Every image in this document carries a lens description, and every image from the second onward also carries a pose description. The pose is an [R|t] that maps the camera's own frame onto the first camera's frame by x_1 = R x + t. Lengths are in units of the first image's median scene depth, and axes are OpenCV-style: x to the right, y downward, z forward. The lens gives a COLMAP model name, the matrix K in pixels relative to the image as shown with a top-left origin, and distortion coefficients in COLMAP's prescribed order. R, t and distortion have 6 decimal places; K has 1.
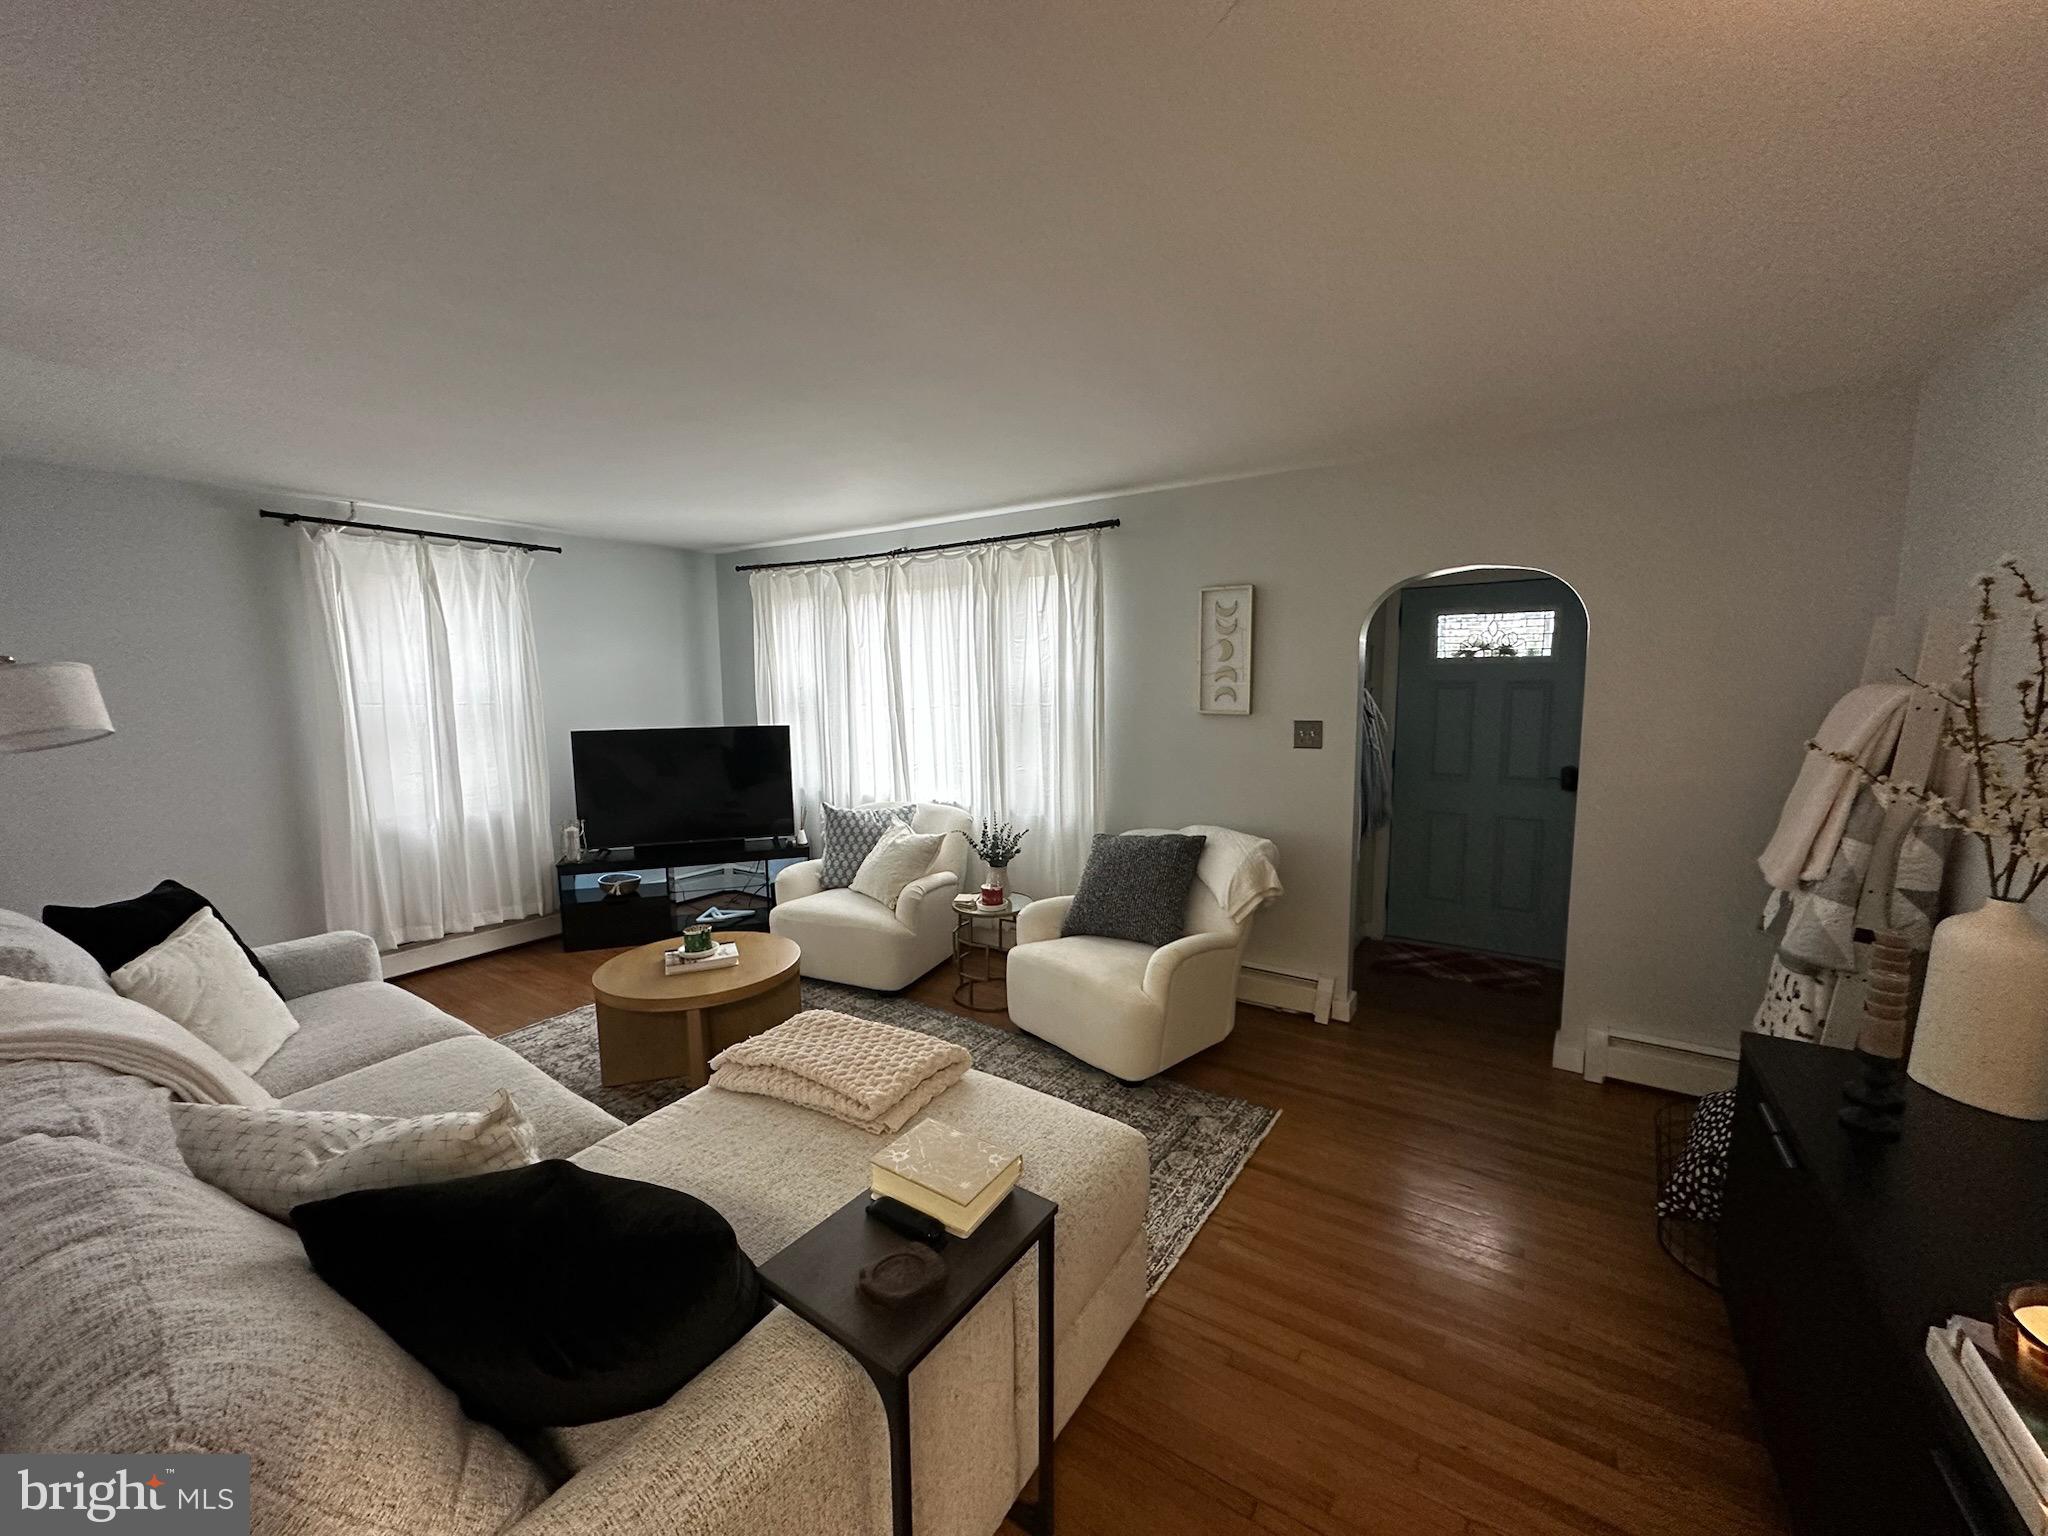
lens RADIAL K [[813.1, 0, 1021.6], [0, 813.1, 774.3], [0, 0, 1]] dist [0.000004, -0.000109]
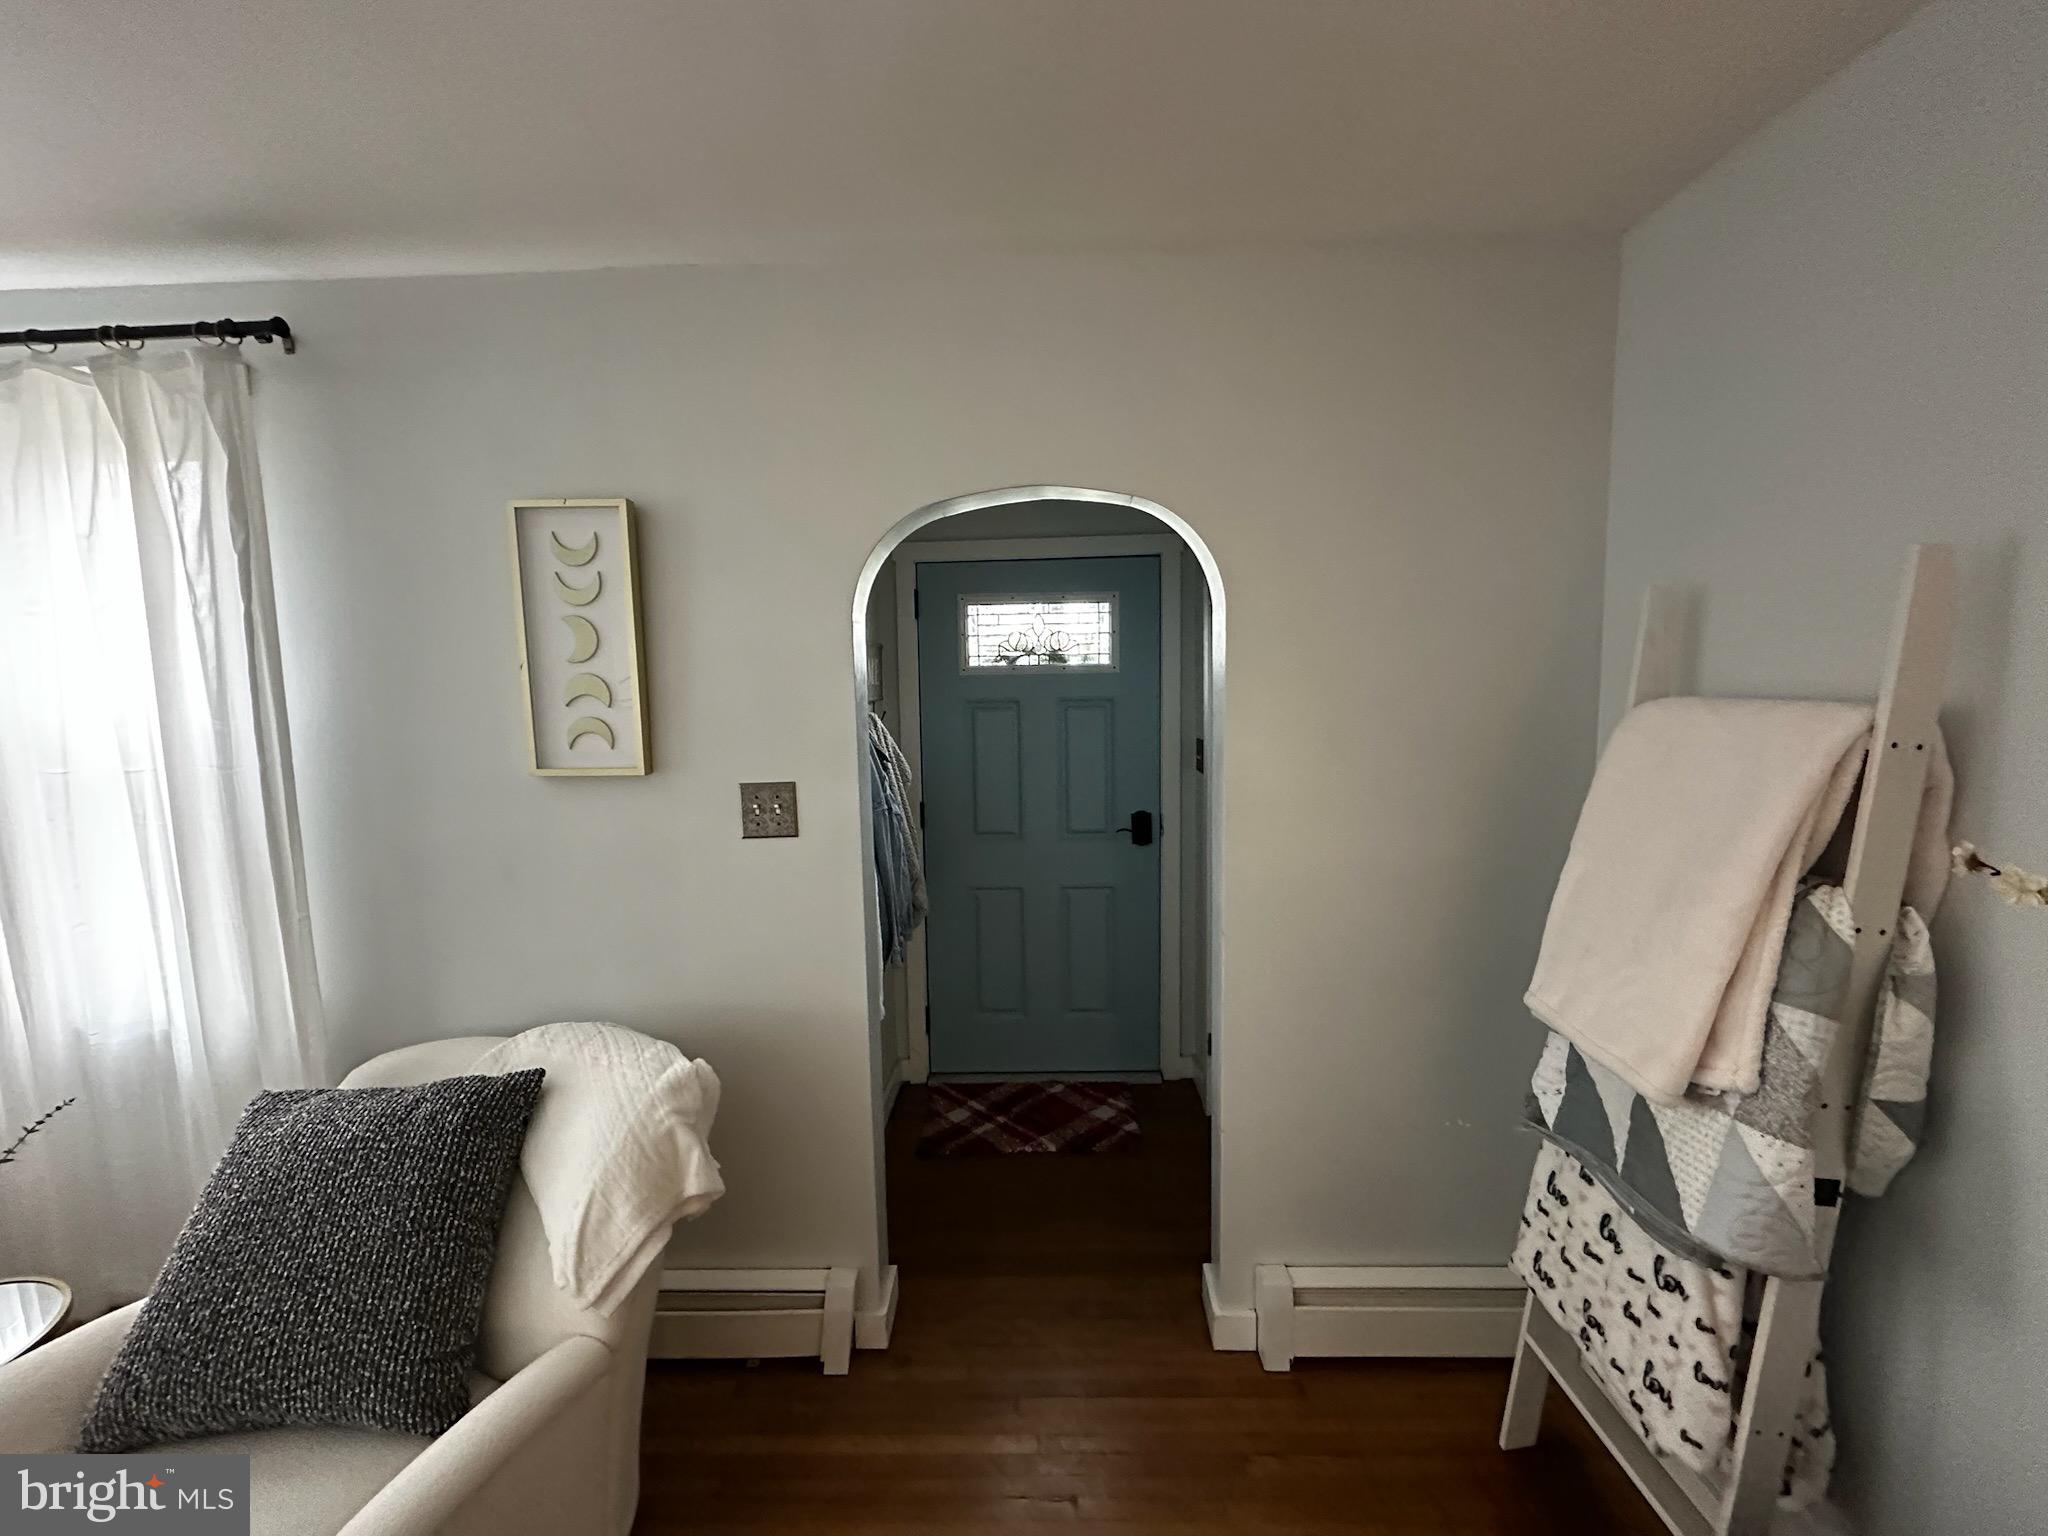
lens RADIAL K [[813.1, 0, 1027.1], [0, 813.1, 770.9], [0, 0, 1]] dist [0.000004, -0.000109]
pose [[0.839784, -0.058594, 0.539750, 0.314893], [0.073784, 0.997253, -0.006539, -0.084258], [-0.537884, 0.045316, 0.841800, 0.716359]]
